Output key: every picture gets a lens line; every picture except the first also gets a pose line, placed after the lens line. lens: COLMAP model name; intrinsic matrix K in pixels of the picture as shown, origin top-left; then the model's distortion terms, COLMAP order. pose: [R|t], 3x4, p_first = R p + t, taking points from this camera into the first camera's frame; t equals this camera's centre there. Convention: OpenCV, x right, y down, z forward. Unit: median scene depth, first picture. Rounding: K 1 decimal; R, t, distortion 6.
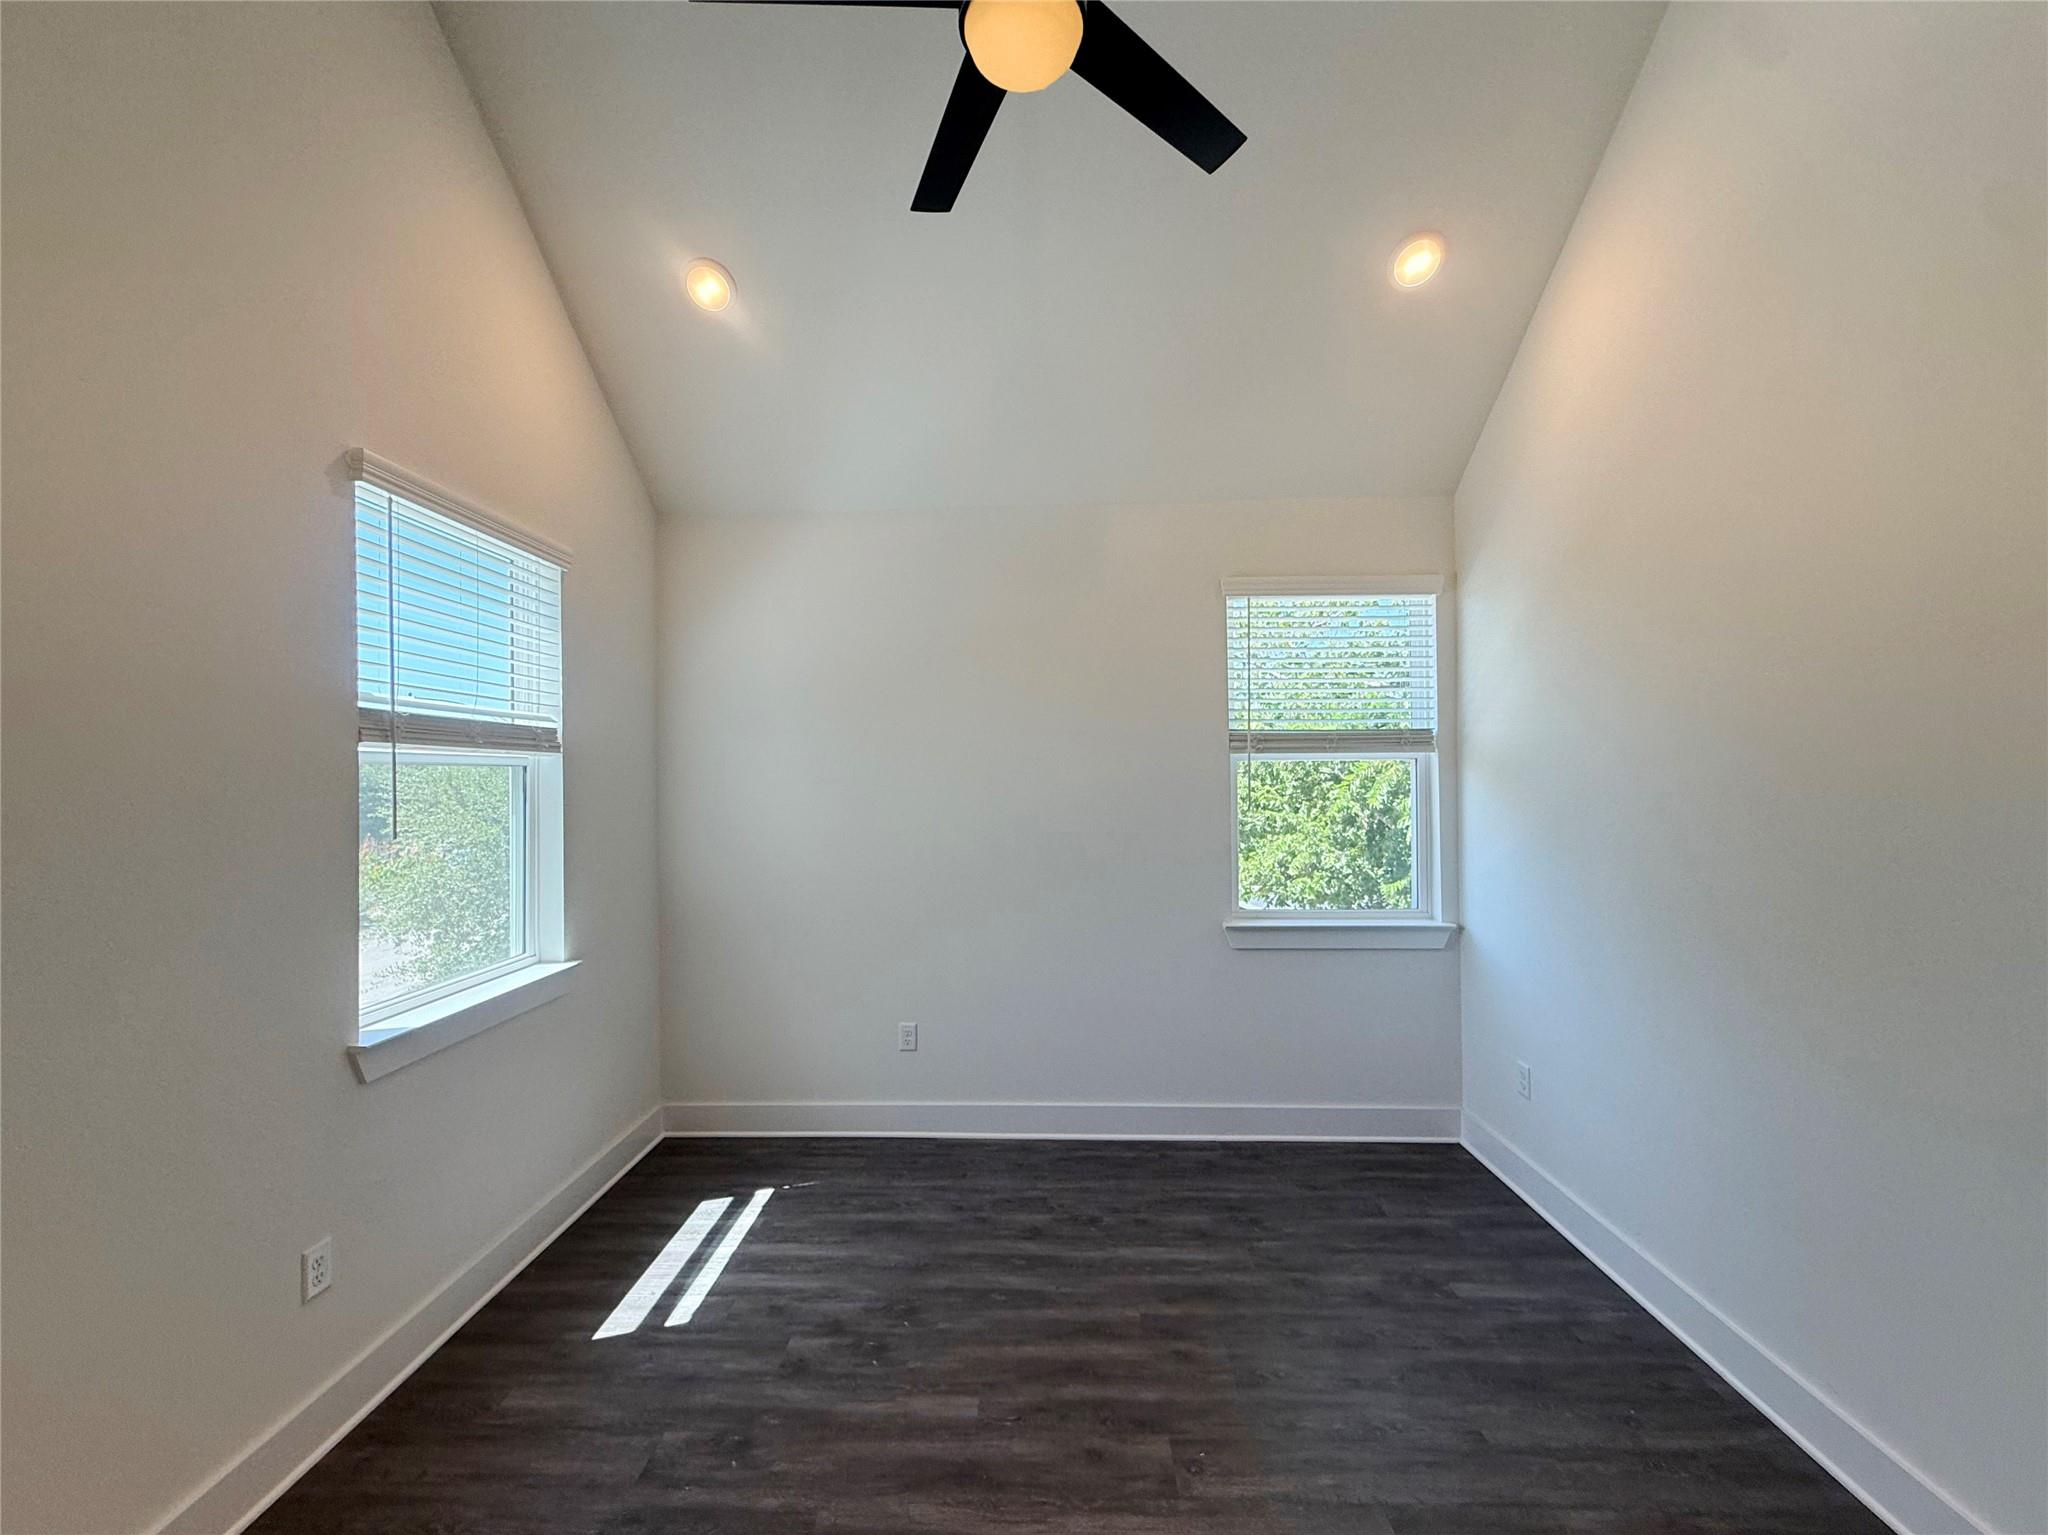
lens RADIAL K [[840.0, 0, 1024.0], [0, 840.0, 767.5], [0, 0, 1]] dist [0.001245, 0.000102]
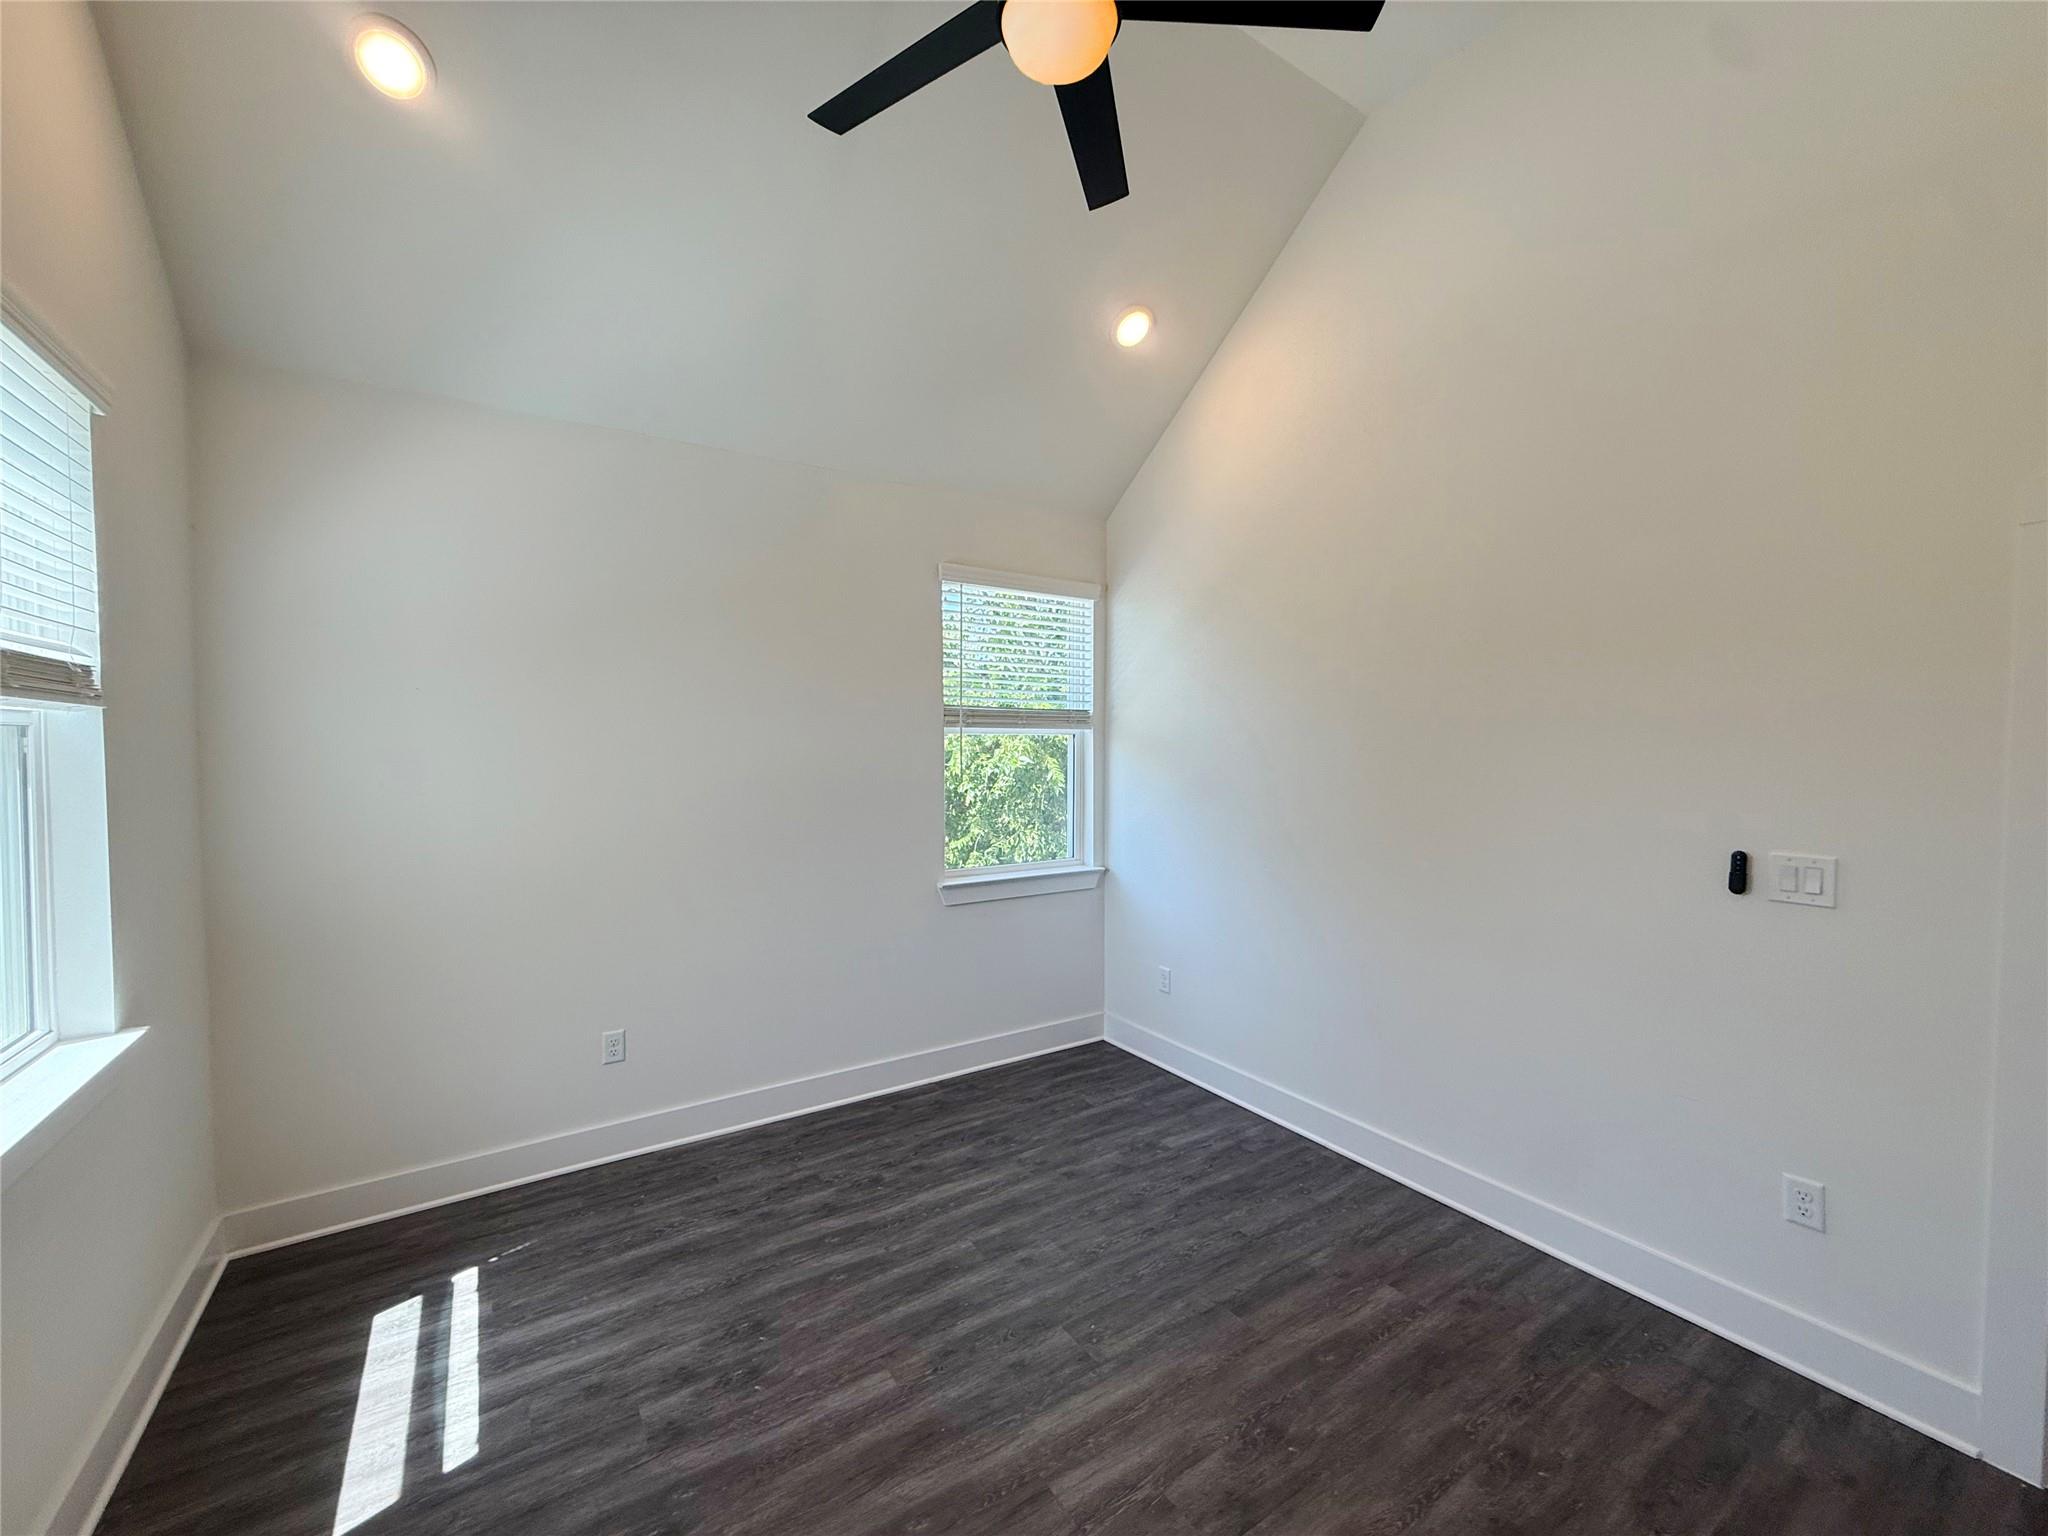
lens RADIAL K [[820.8, 0, 1017.1], [0, 820.8, 768.4], [0, 0, 1]] dist [0.002248, -0.000279]
pose [[0.816447, -0.008058, 0.577365, -0.368787], [-0.014962, 0.999272, 0.035103, -0.002272], [-0.577227, -0.037299, 0.815731, 0.104993]]
